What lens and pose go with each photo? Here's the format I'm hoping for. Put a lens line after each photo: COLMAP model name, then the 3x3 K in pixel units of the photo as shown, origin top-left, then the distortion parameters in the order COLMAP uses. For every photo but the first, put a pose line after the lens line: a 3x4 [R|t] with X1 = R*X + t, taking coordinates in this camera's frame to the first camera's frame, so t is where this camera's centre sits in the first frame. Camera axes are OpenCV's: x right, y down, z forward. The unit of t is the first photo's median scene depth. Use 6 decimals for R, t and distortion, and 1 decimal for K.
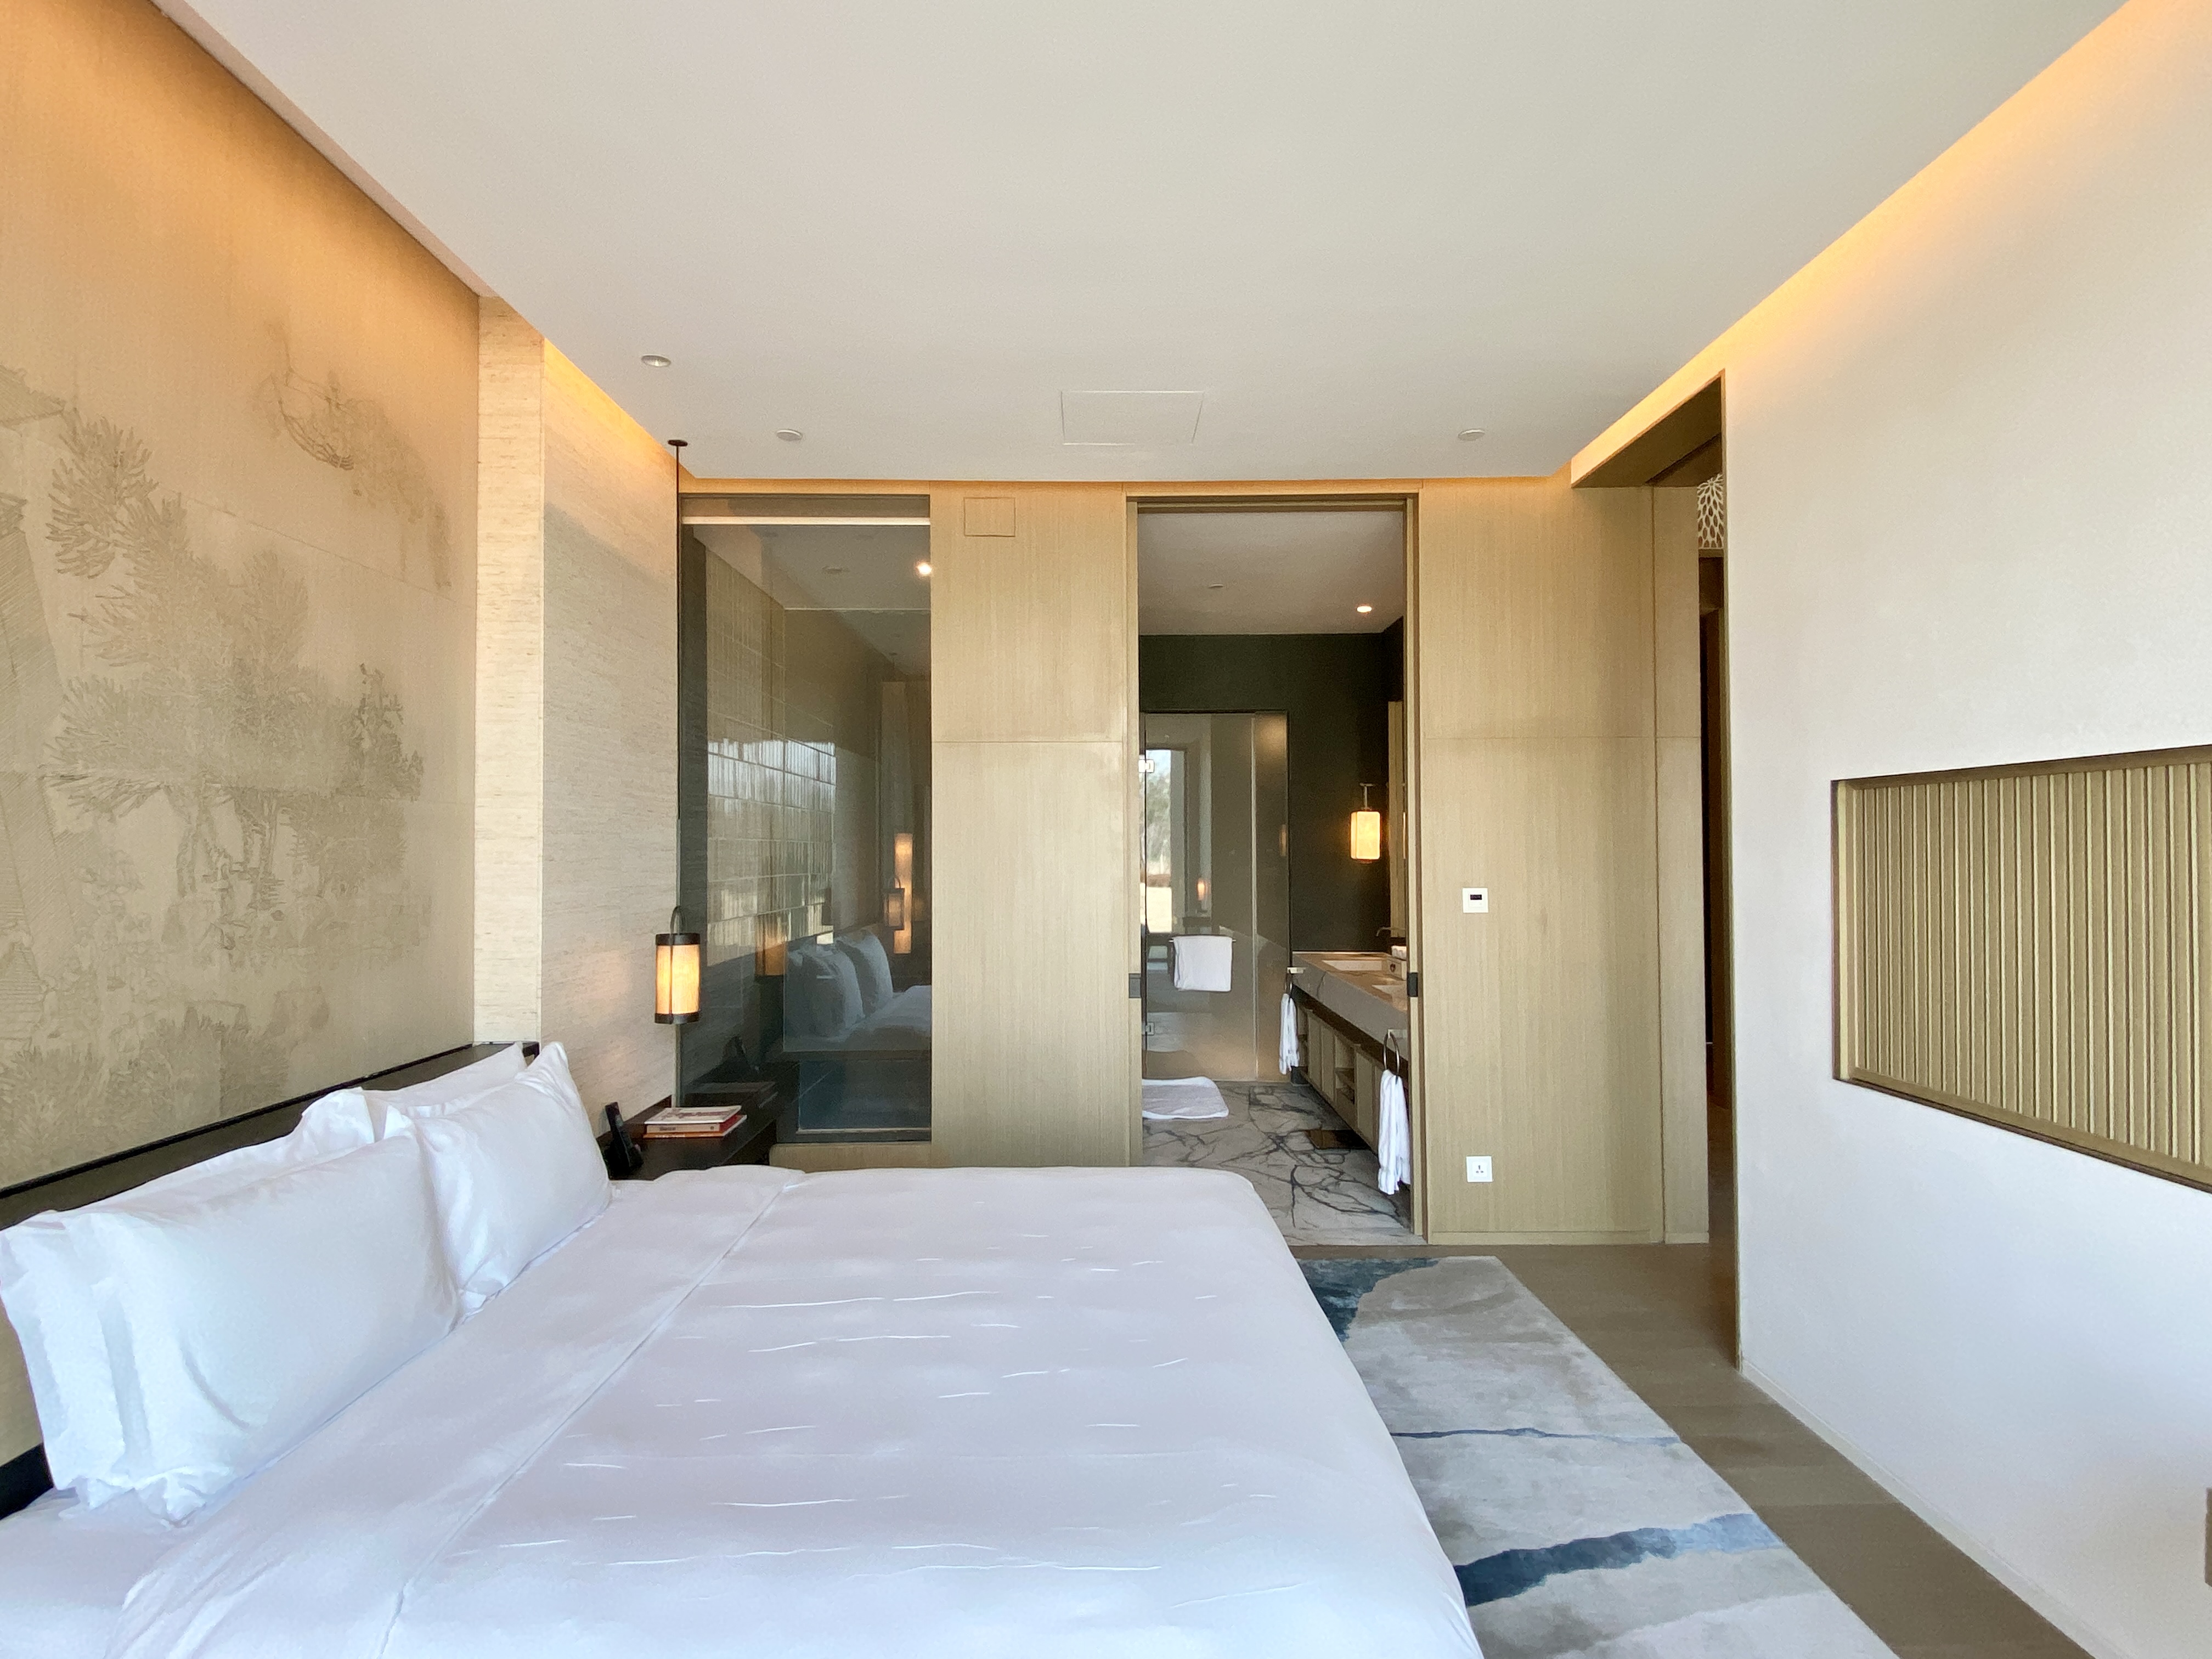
lens RADIAL K [[1076.3, 0, 1106.4], [0, 1076.3, 830.8], [0, 0, 1]] dist [-0.001123, 0.000103]
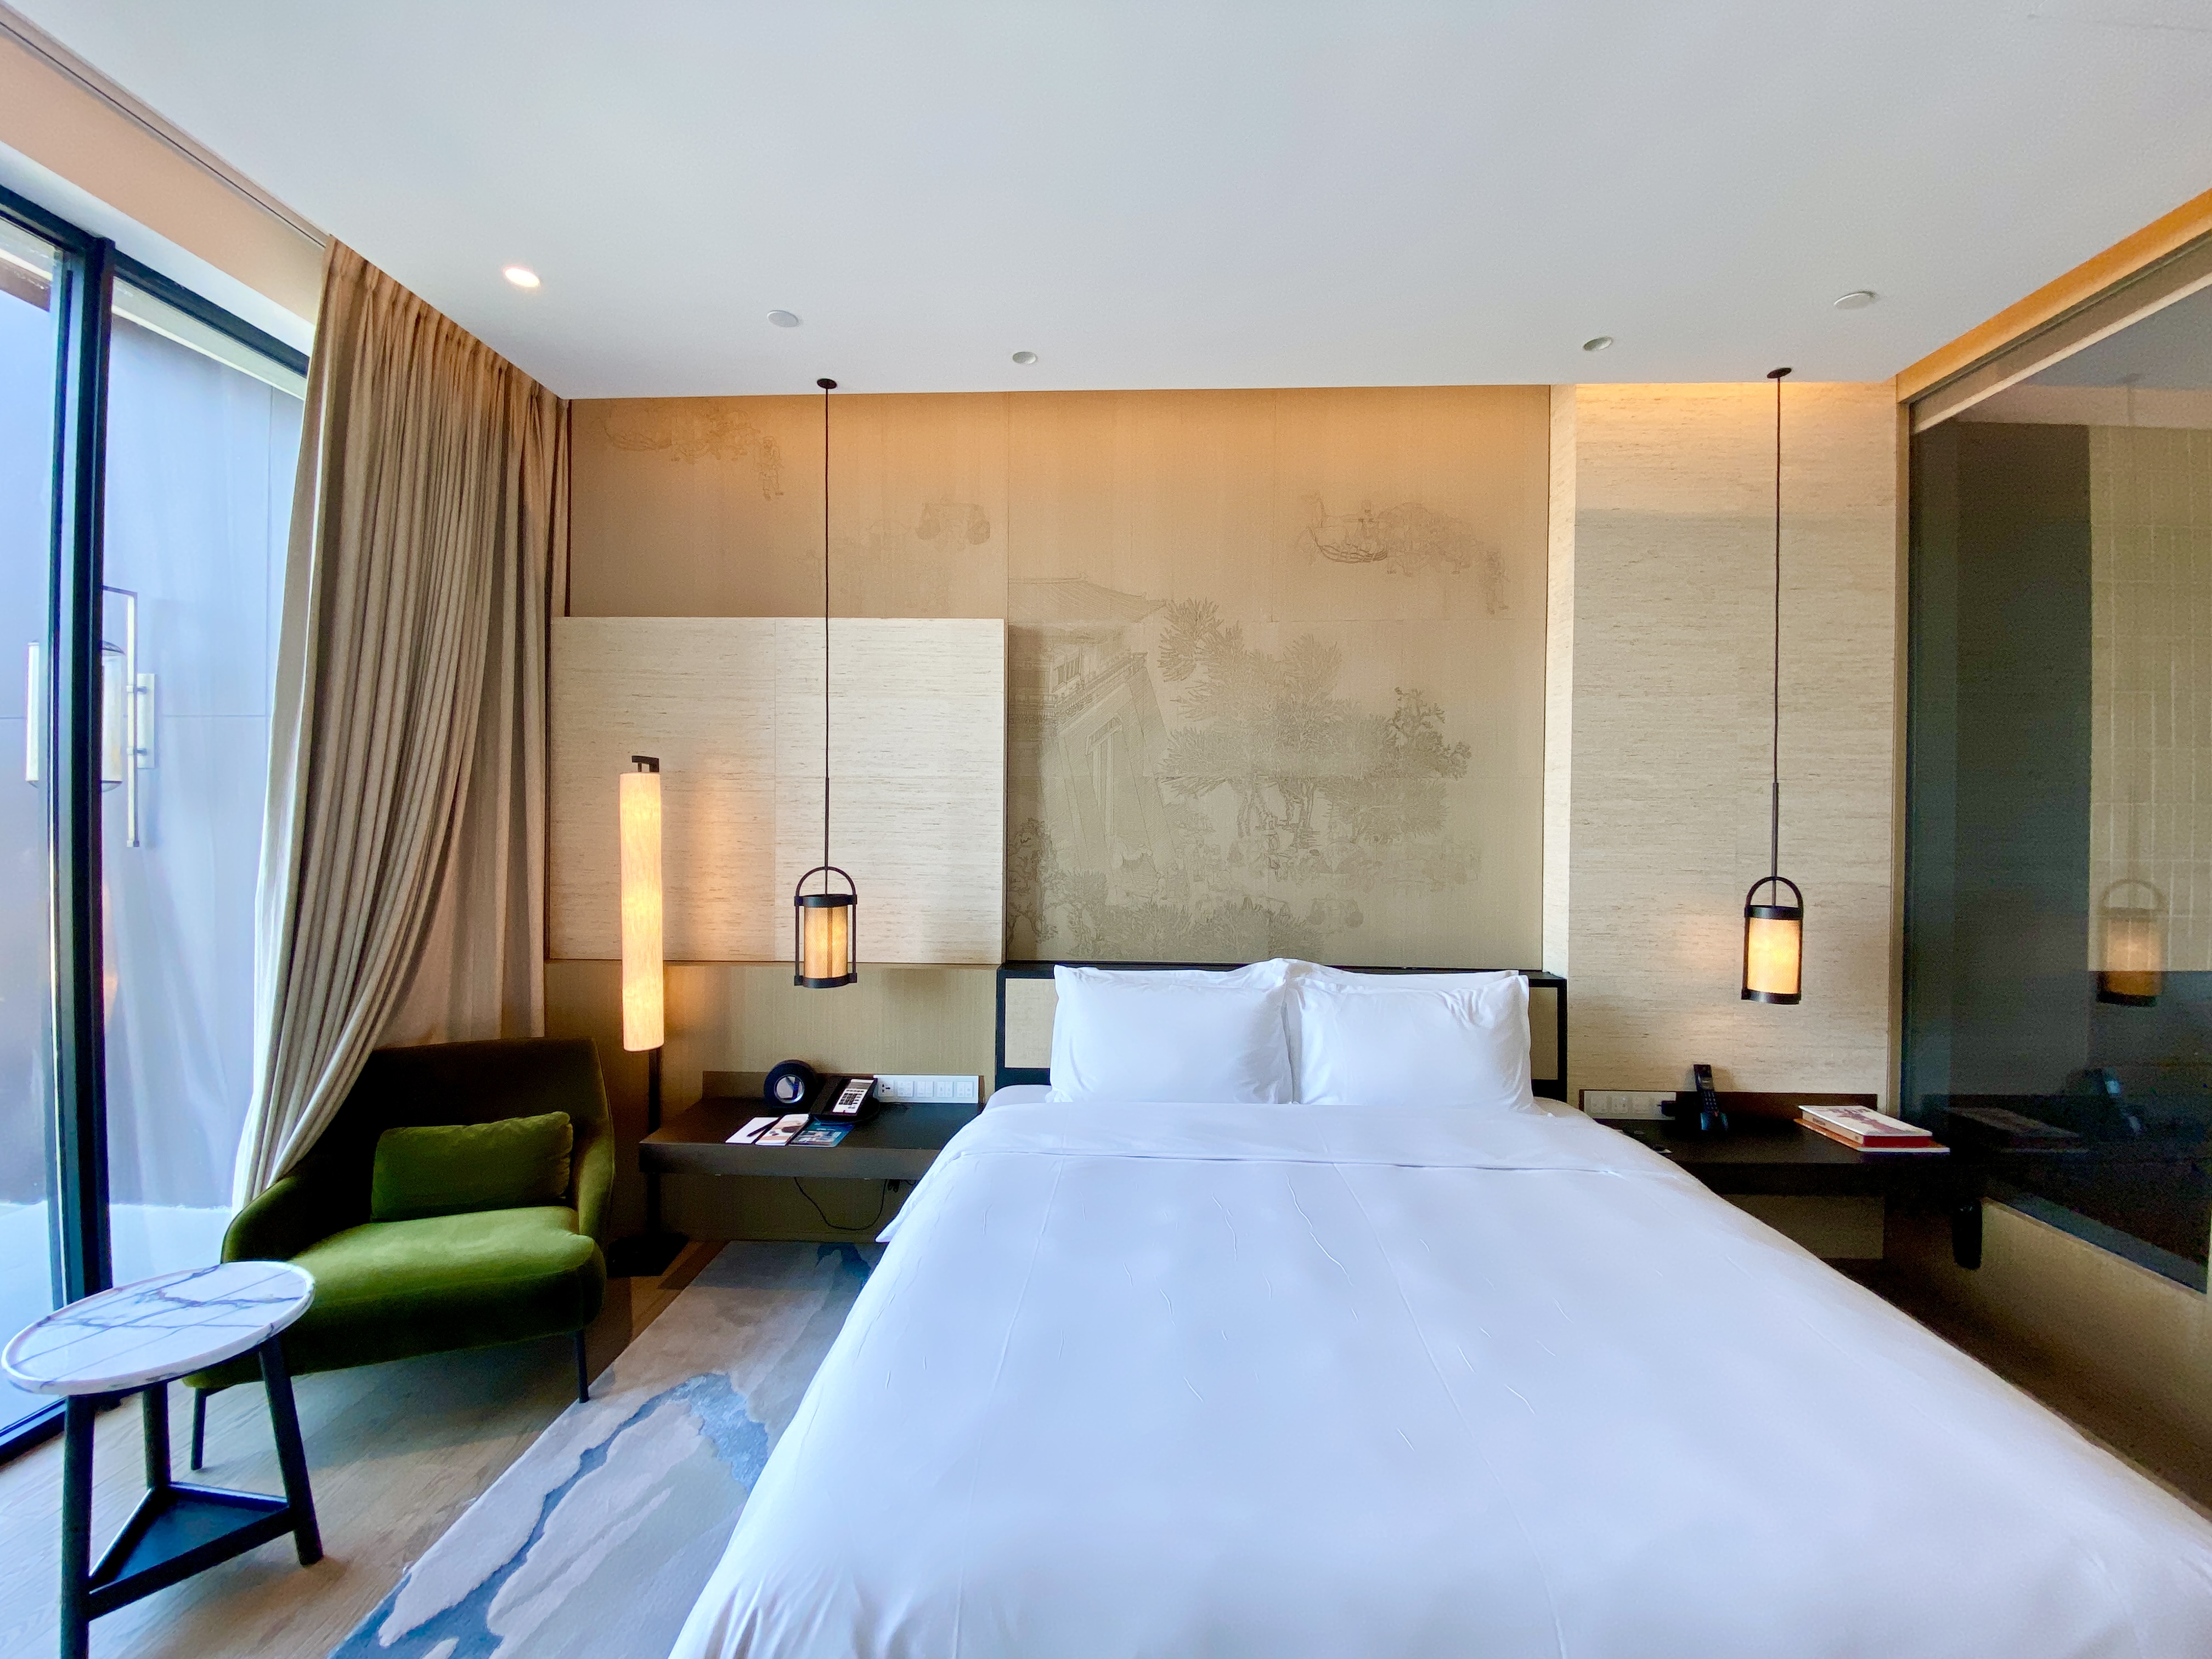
lens RADIAL K [[894.7, 0, 1112.3], [0, 894.7, 826.5], [0, 0, 1]] dist [-0.001493, -0.000085]
pose [[-0.021125, 0.025718, -0.999446, 0.654291], [0.010502, 0.999620, 0.025500, -0.000053], [0.999722, -0.009958, -0.021387, 0.760646]]
